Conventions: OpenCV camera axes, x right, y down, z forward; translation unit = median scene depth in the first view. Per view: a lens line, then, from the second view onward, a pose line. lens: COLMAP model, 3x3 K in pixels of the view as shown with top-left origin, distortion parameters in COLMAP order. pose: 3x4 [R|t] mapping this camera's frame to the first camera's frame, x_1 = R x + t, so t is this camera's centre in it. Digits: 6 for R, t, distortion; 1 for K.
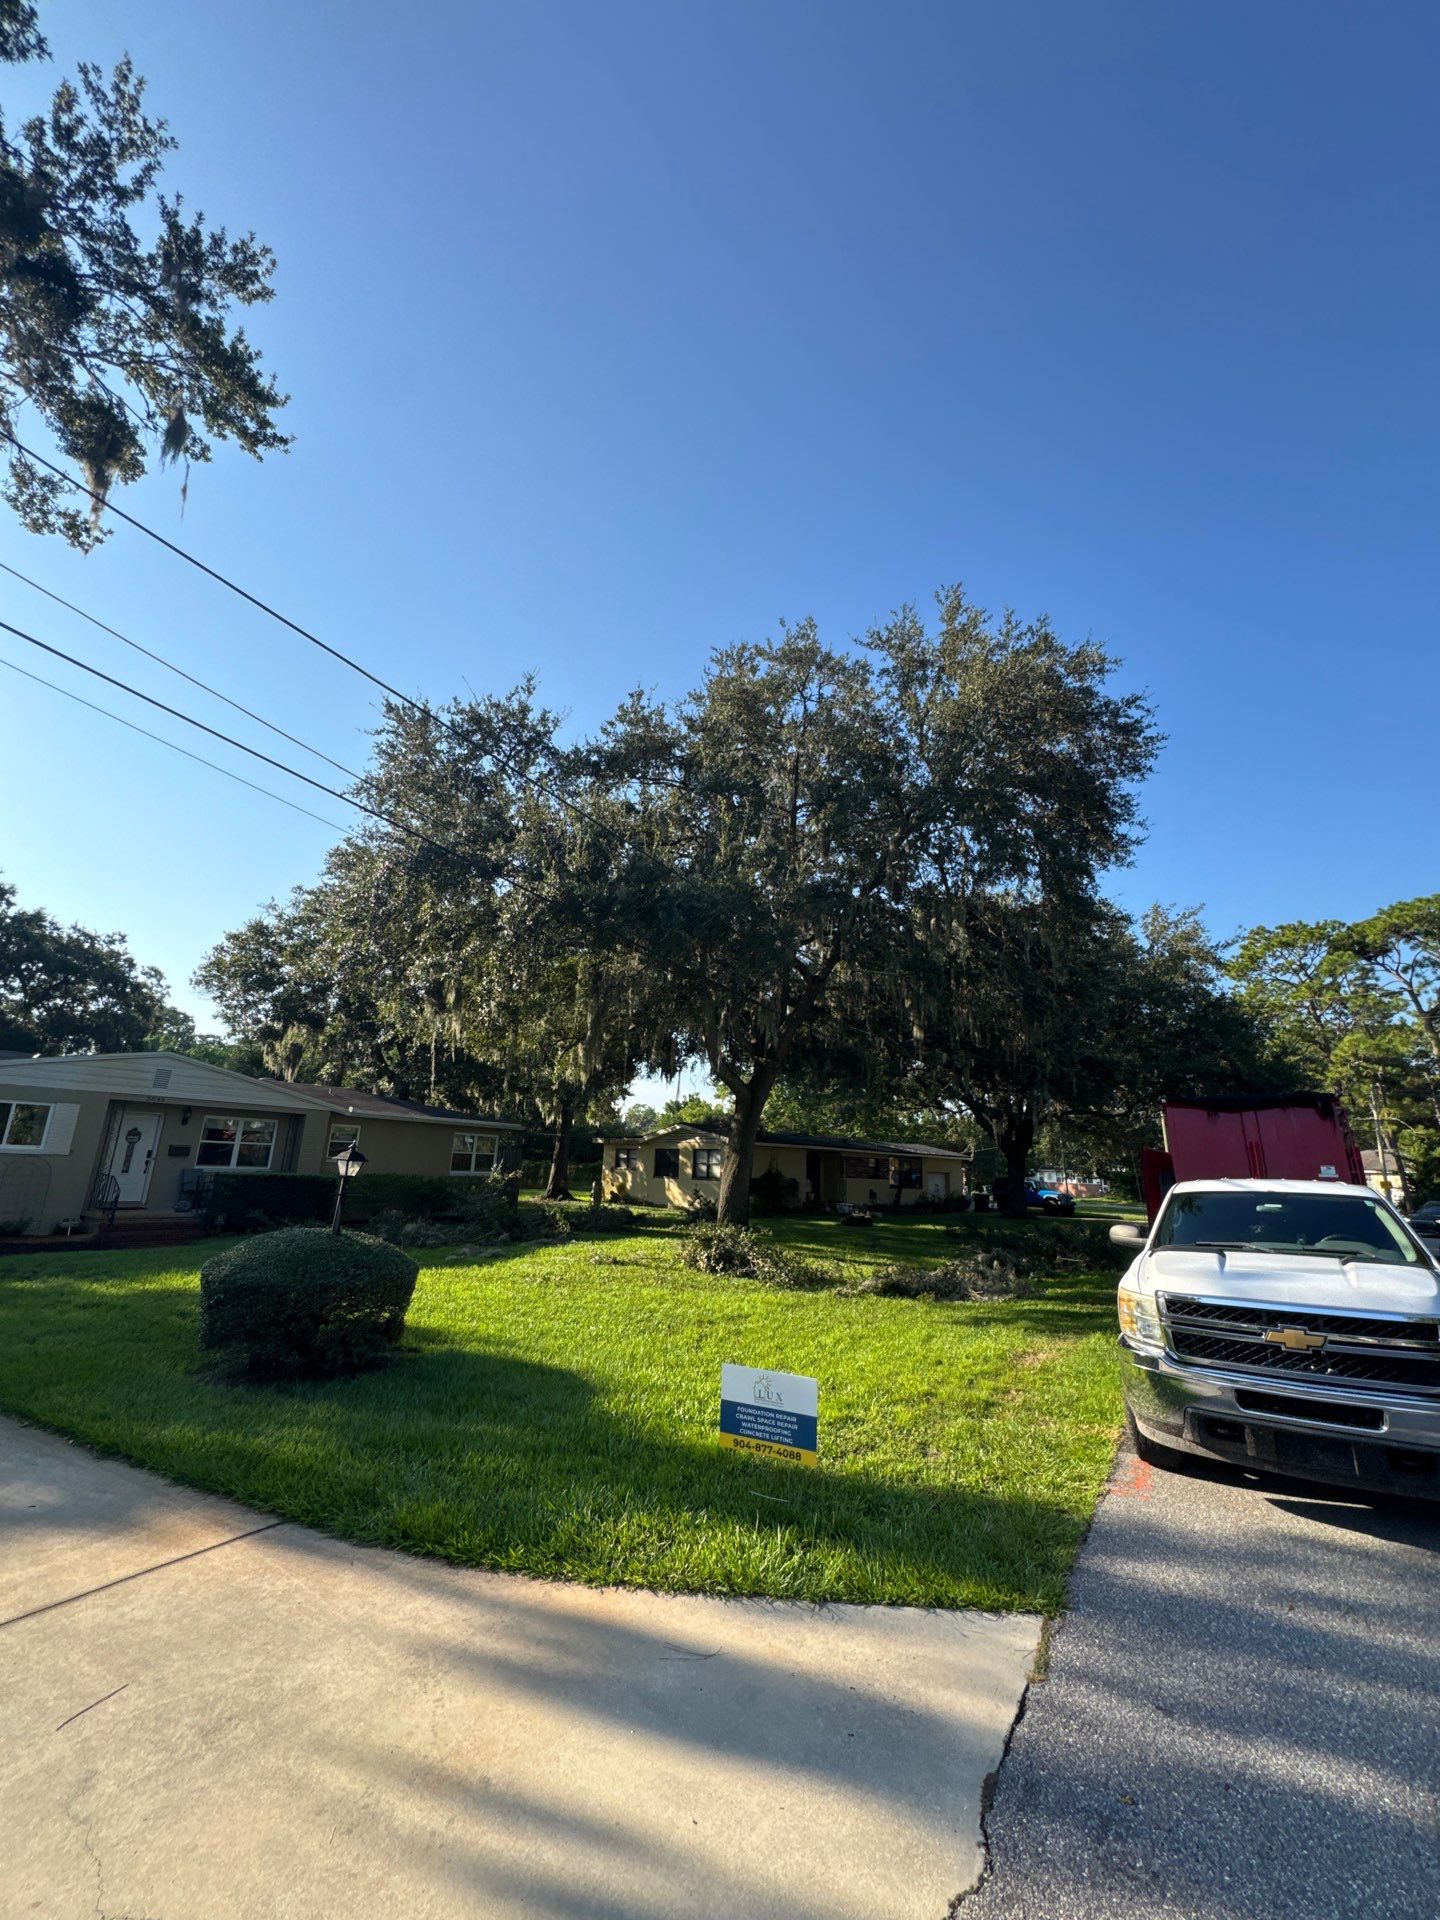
lens RADIAL K [[769.0, 0, 720.0], [0, 769.0, 960.0], [0, 0, 1]] dist [0.002010, 0.000929]
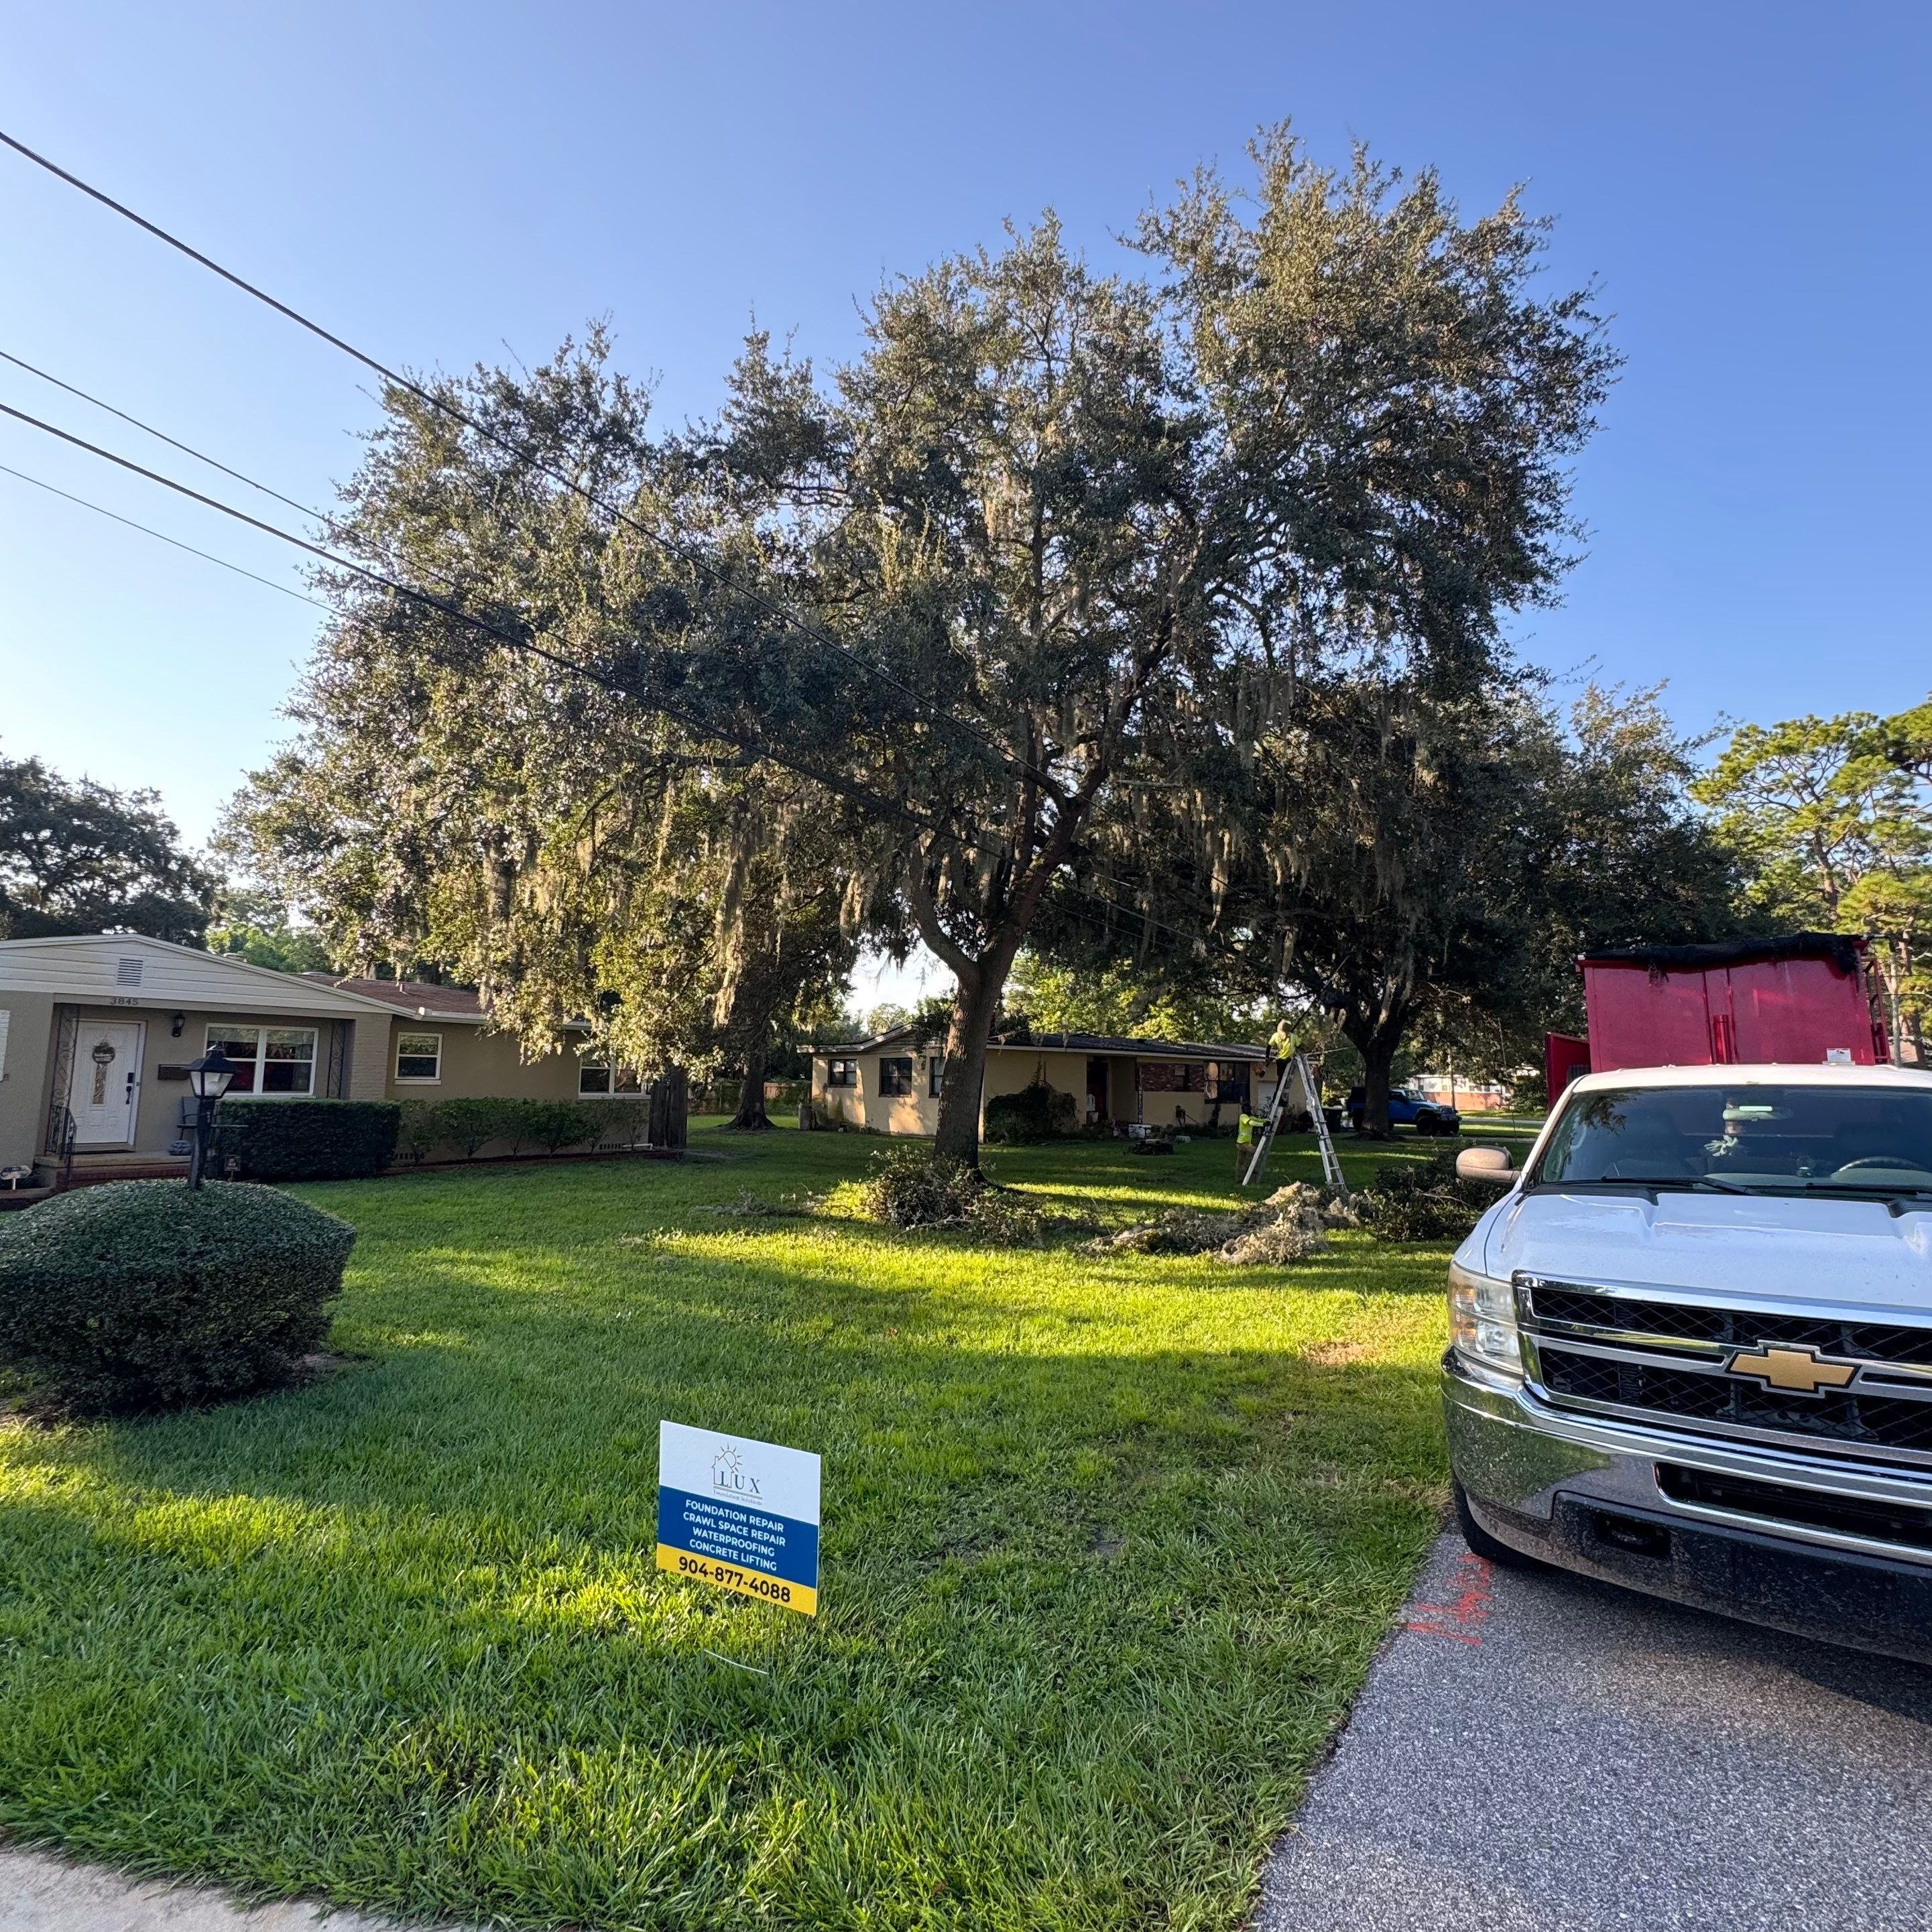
lens RADIAL K [[1031.0, 0, 964.4], [0, 1031.0, 967.3], [0, 0, 1]] dist [0.001737, -0.000138]
pose [[0.999121, -0.026017, -0.032871, 0.062427], [0.030666, 0.988223, 0.149917, 0.031259], [0.028584, -0.150793, 0.988152, 0.093205]]
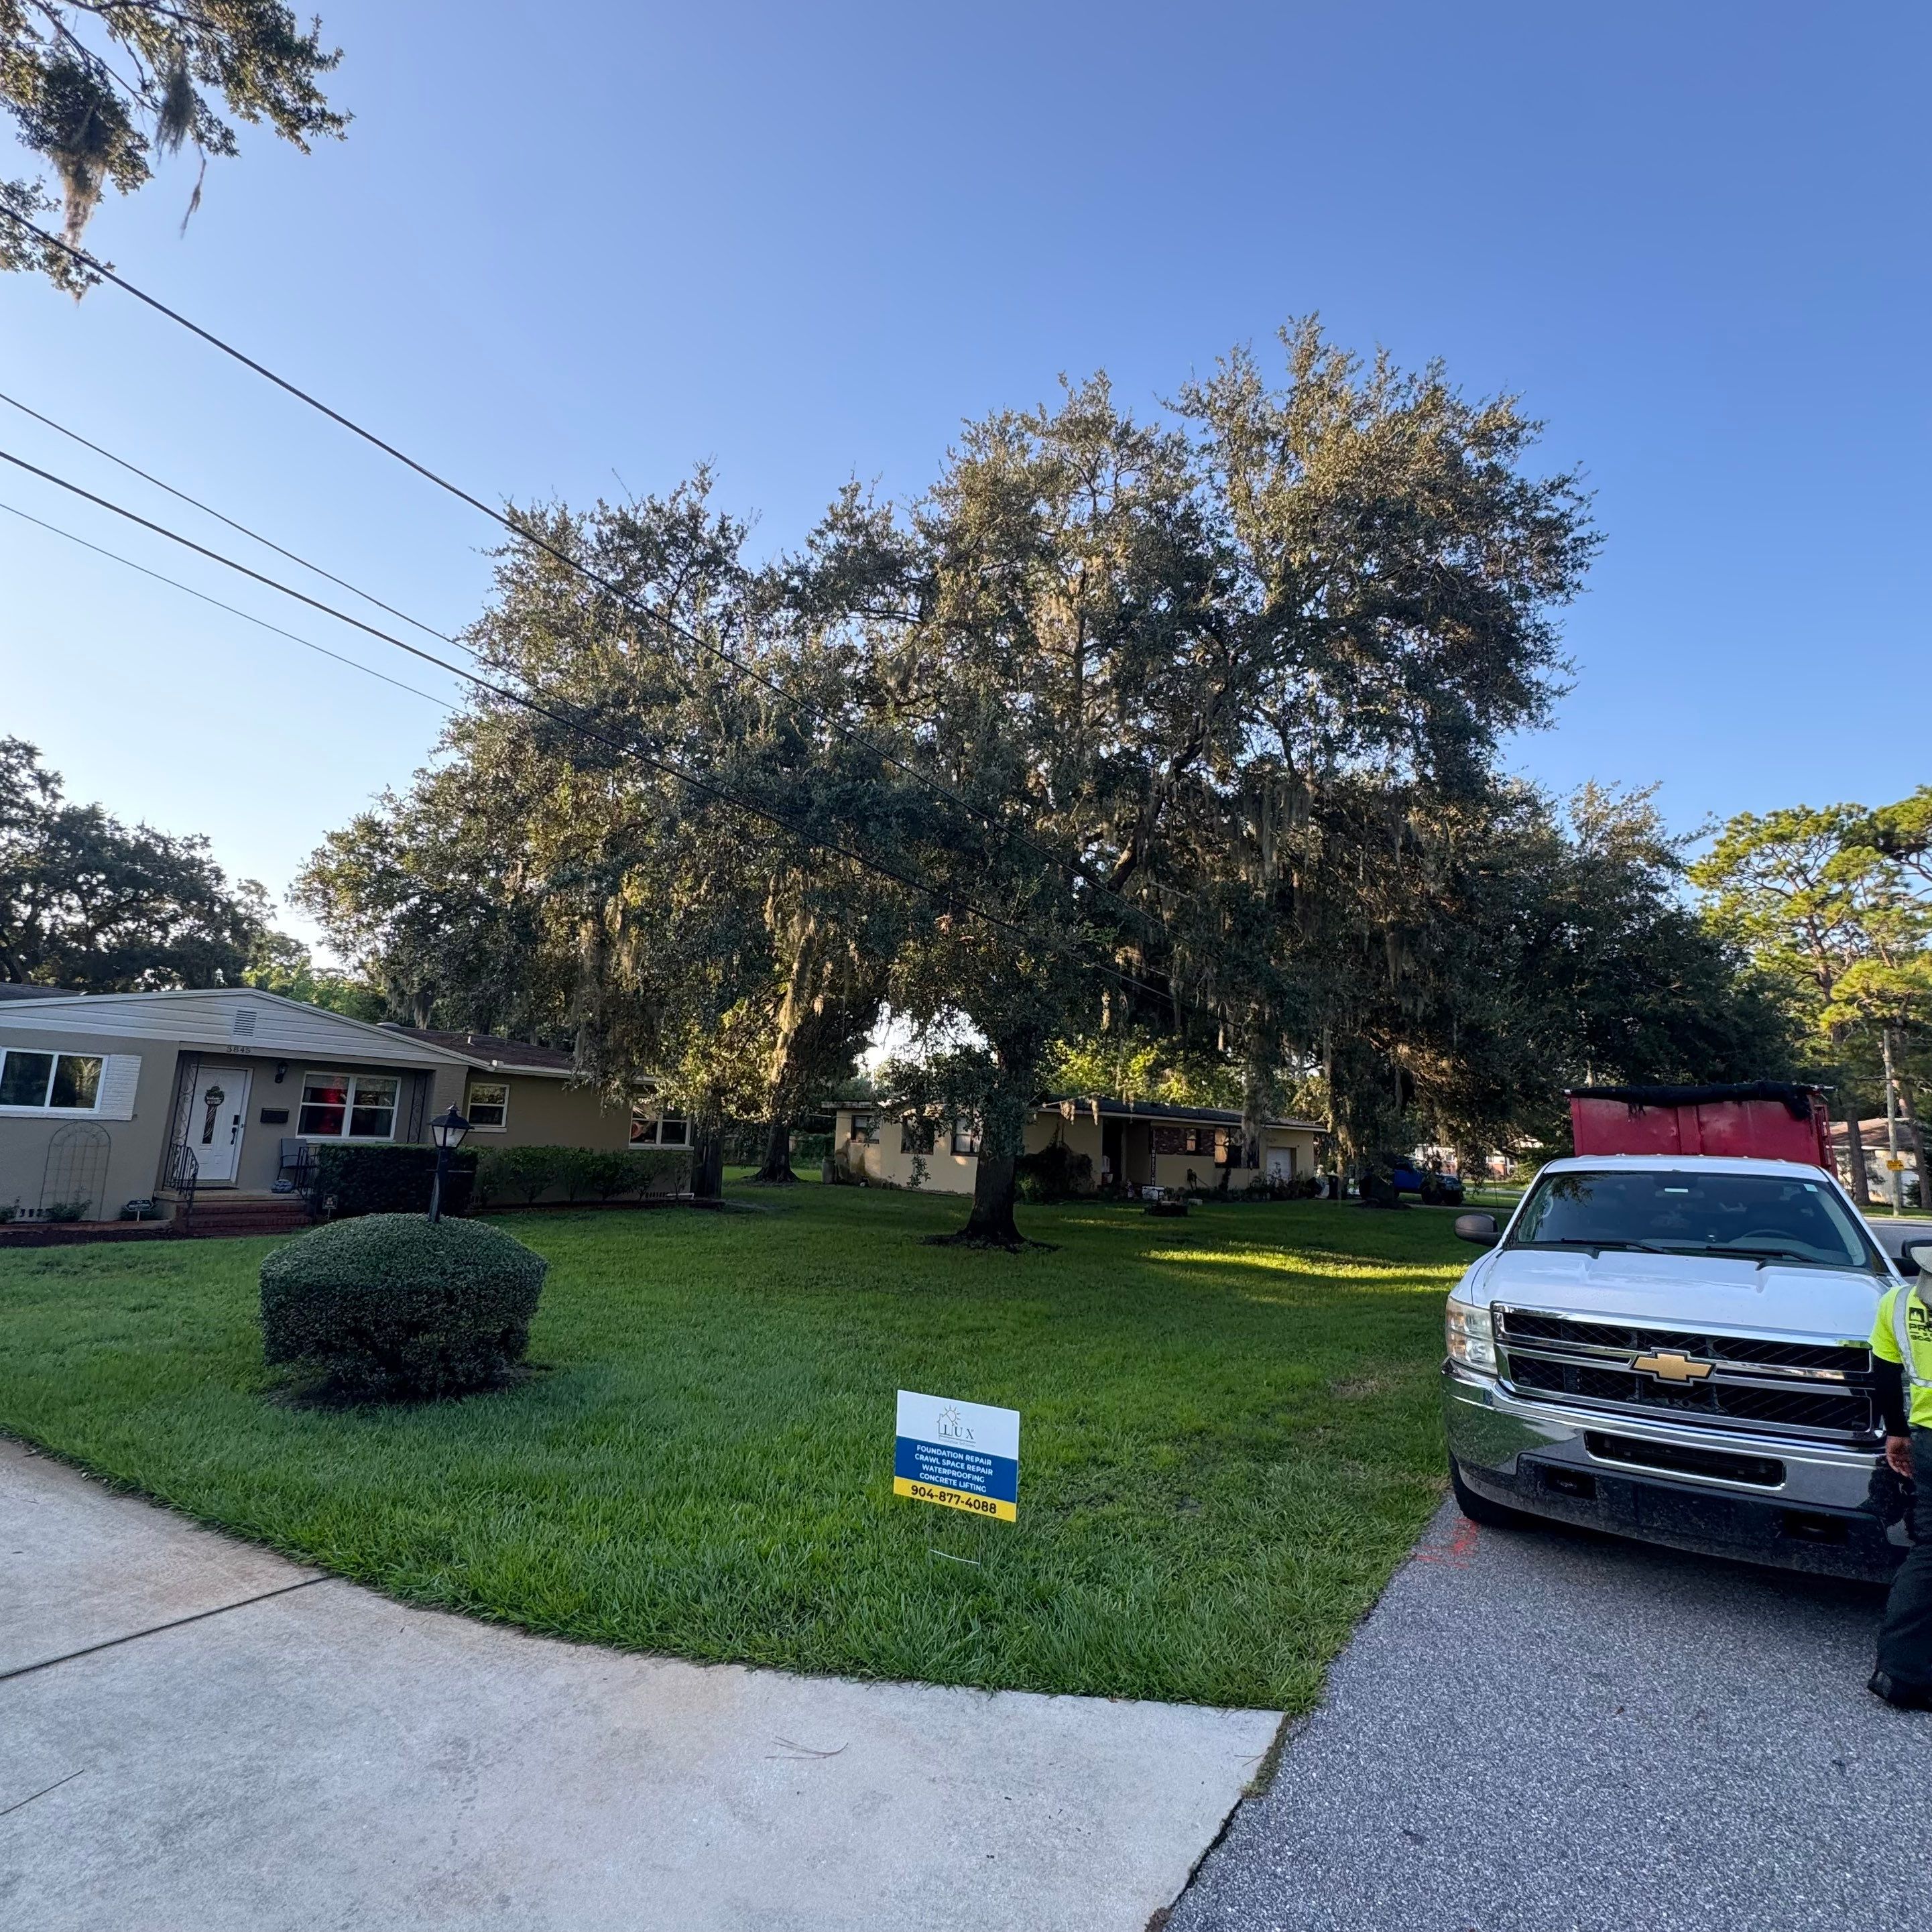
lens RADIAL K [[1031.5, 0, 966.0], [0, 1031.5, 966.0], [0, 0, 1]] dist [0.002412, 0.000348]
pose [[0.999377, -0.002875, -0.035181, 0.027496], [0.006241, 0.995368, 0.095937, 0.003328], [0.034742, -0.096097, 0.994766, 0.008815]]
